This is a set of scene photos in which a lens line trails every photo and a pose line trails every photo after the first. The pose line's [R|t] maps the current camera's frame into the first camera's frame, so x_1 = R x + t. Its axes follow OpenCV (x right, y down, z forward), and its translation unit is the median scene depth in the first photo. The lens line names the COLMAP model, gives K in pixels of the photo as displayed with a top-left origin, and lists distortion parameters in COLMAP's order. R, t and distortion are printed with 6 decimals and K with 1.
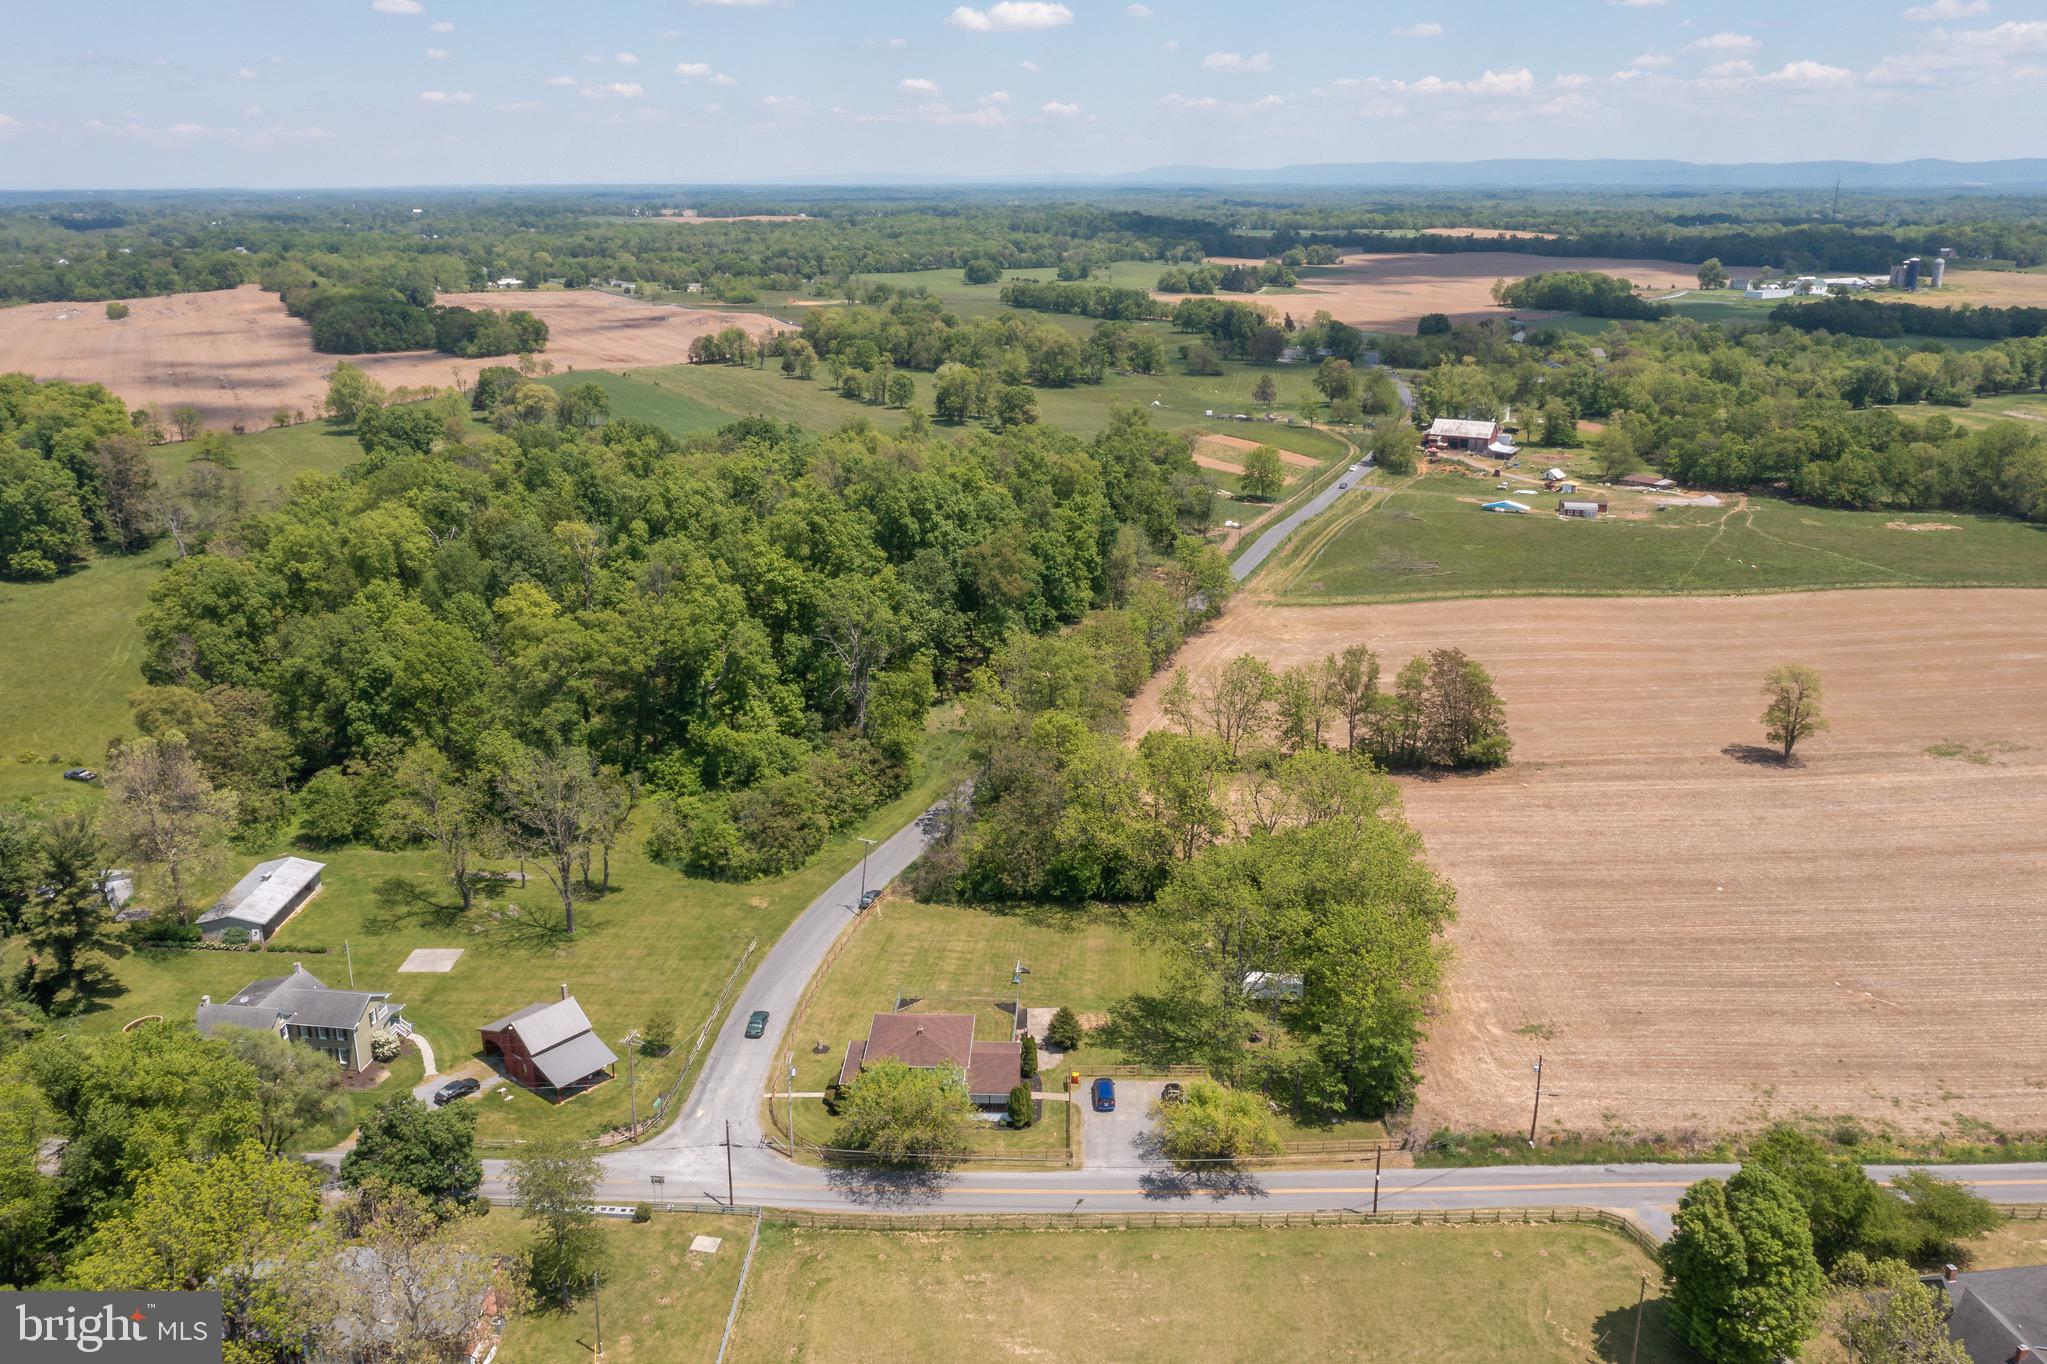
lens RADIAL K [[1622.0, 0, 1016.3], [0, 1622.0, 666.6], [0, 0, 1]] dist [-0.021609, 0.008853]
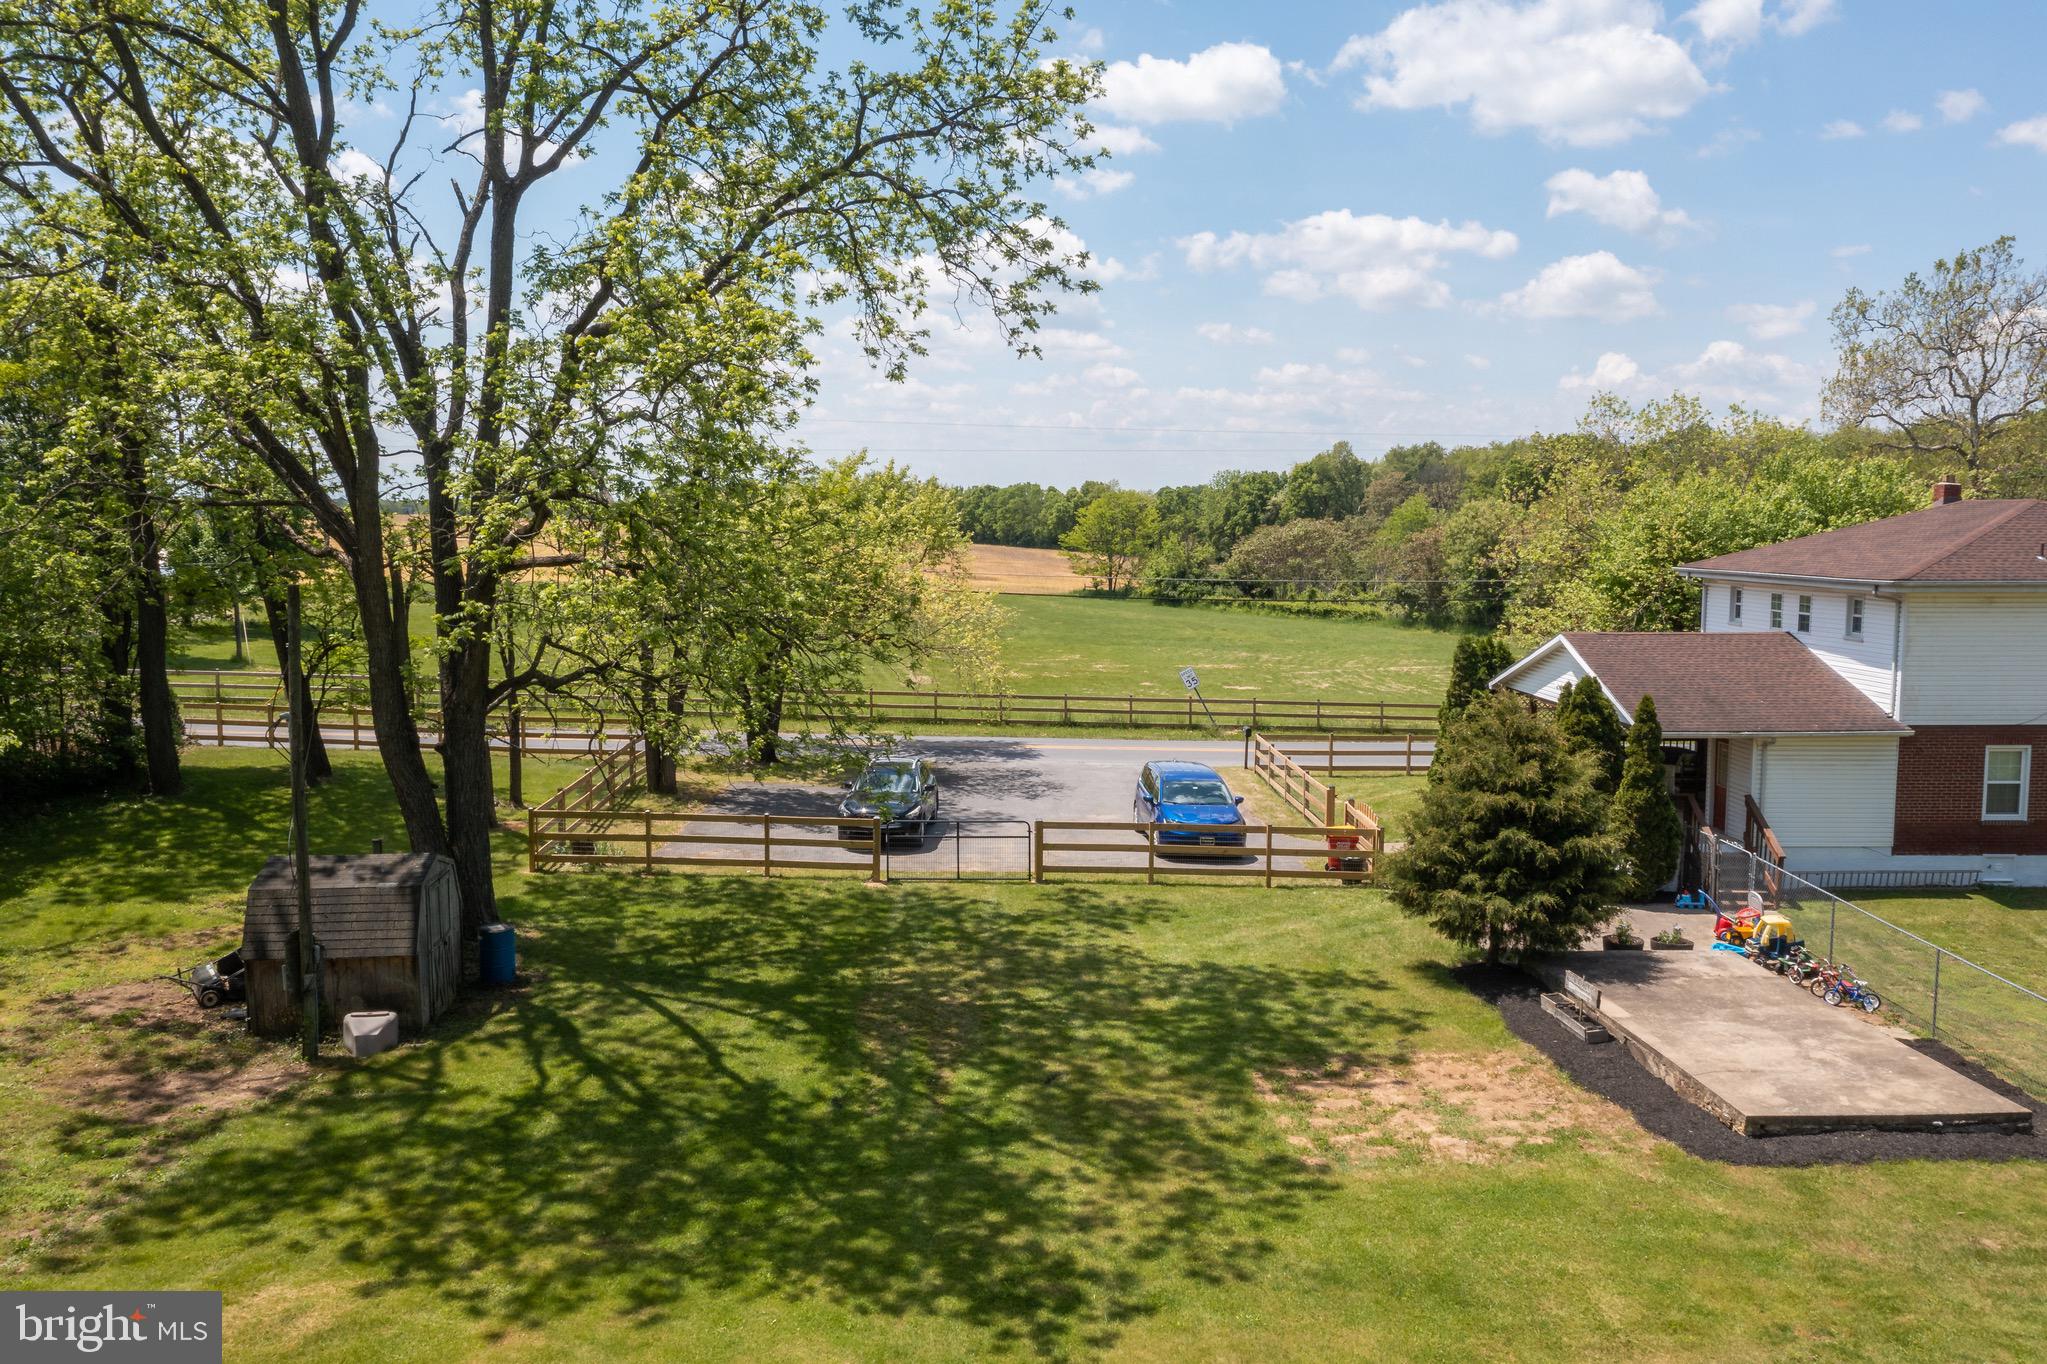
lens RADIAL K [[1622.0, 0, 1035.6], [0, 1622.0, 688.3], [0, 0, 1]] dist [-0.021609, 0.008853]
pose [[-0.998270, 0.011655, -0.057632, 0.086462], [-0.011293, 0.923906, 0.382452, 0.152226], [0.057704, 0.382441, -0.922176, 1.157499]]
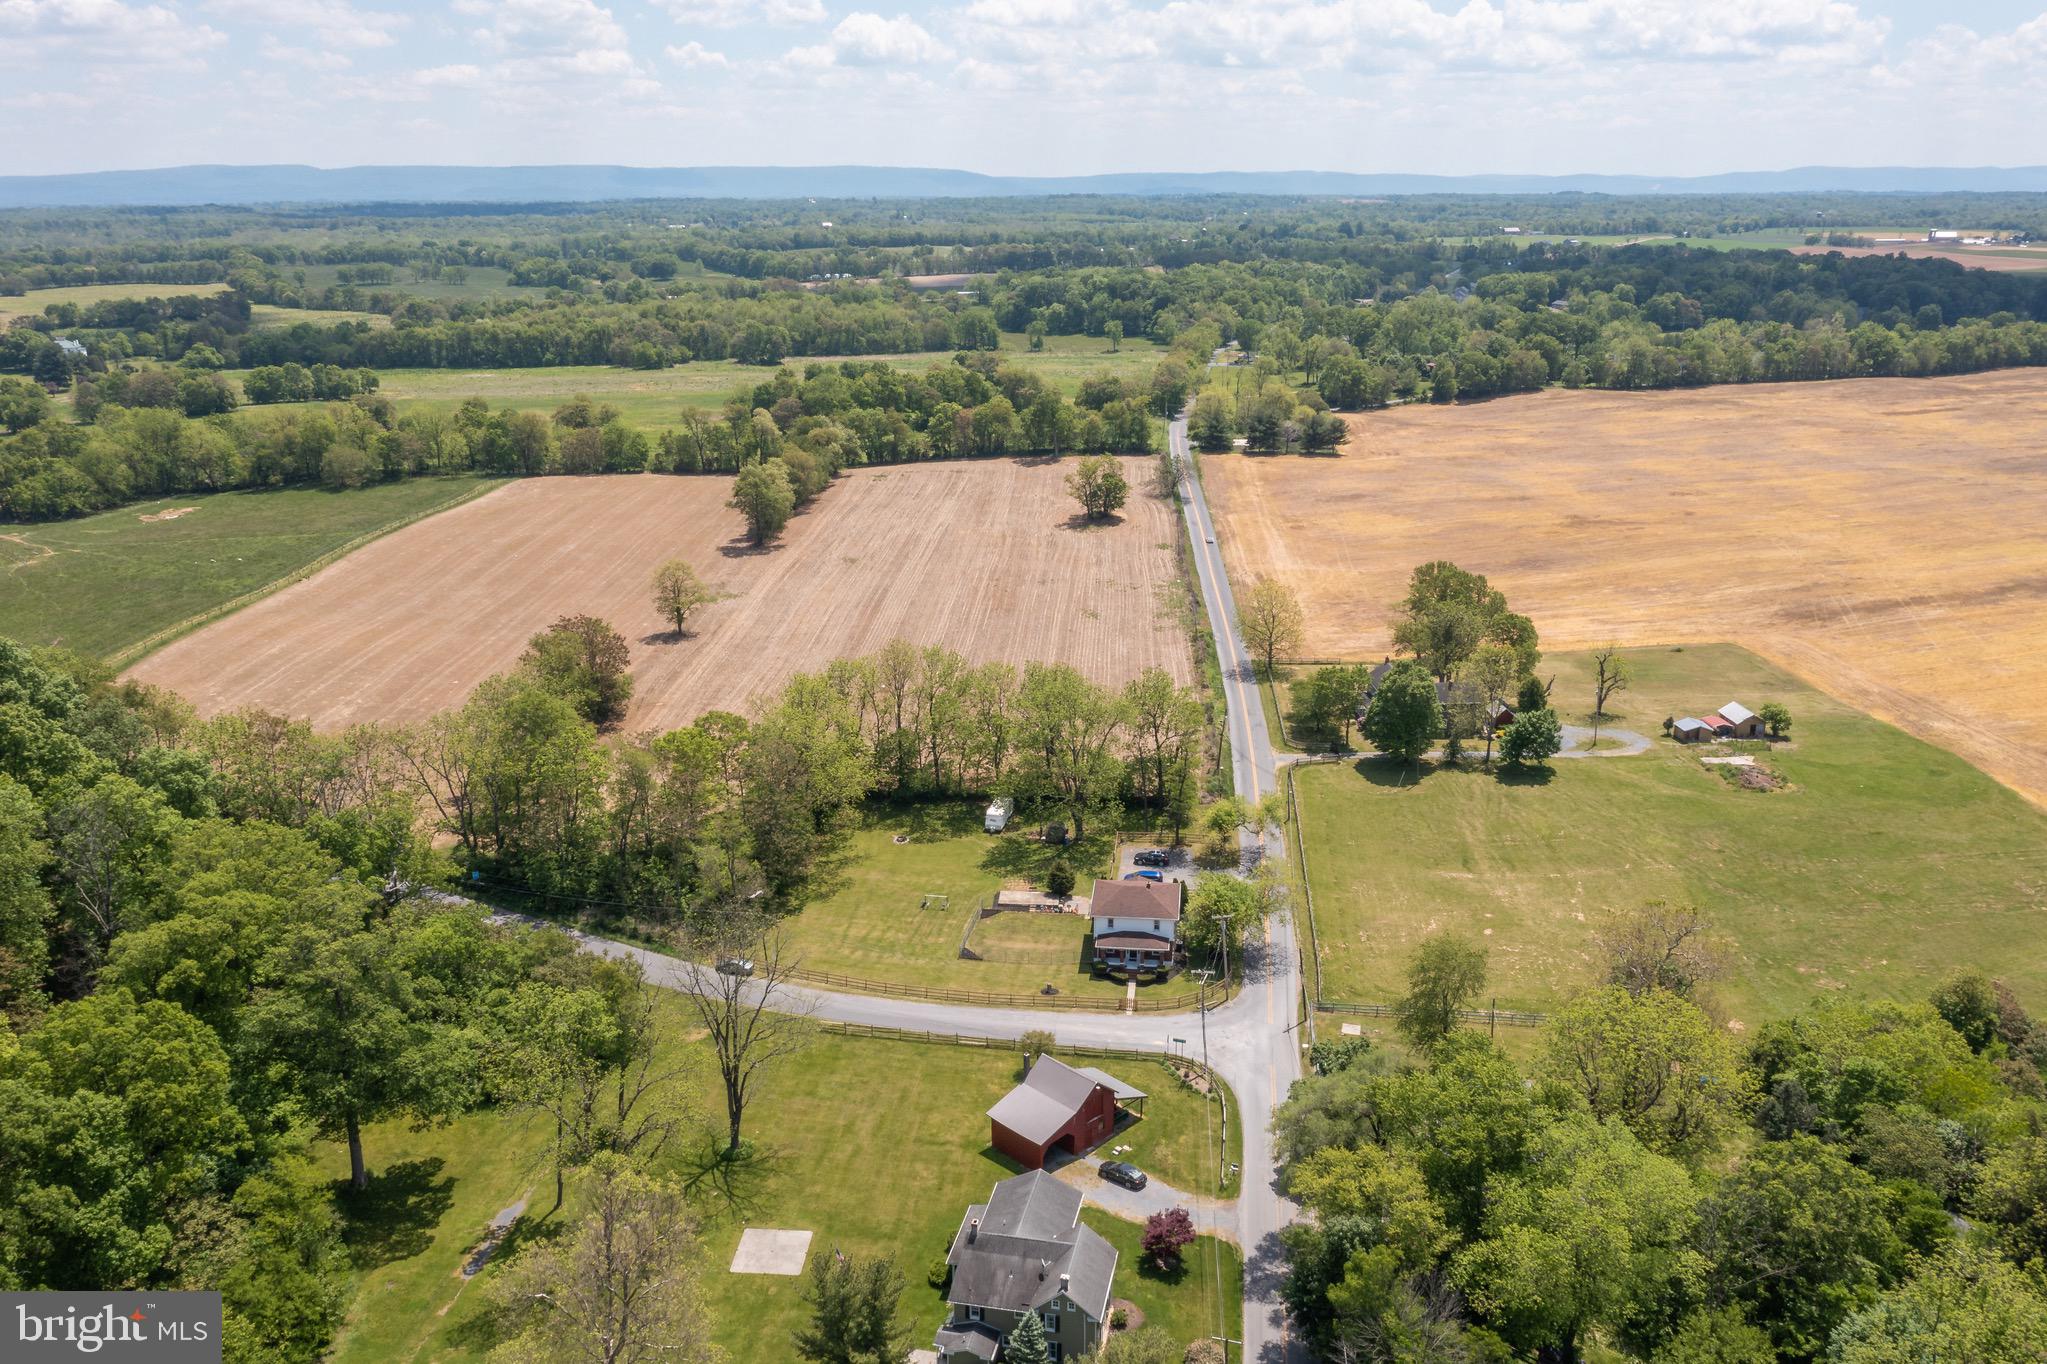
lens RADIAL K [[1622.0, 0, 1038.2], [0, 1622.0, 681.7], [0, 0, 1]] dist [-0.021609, 0.008853]
pose [[0.068522, -0.284040, 0.956361, -1.099379], [0.285617, 0.924075, 0.253987, -0.225931], [-0.955891, 0.255749, 0.144446, 0.819691]]
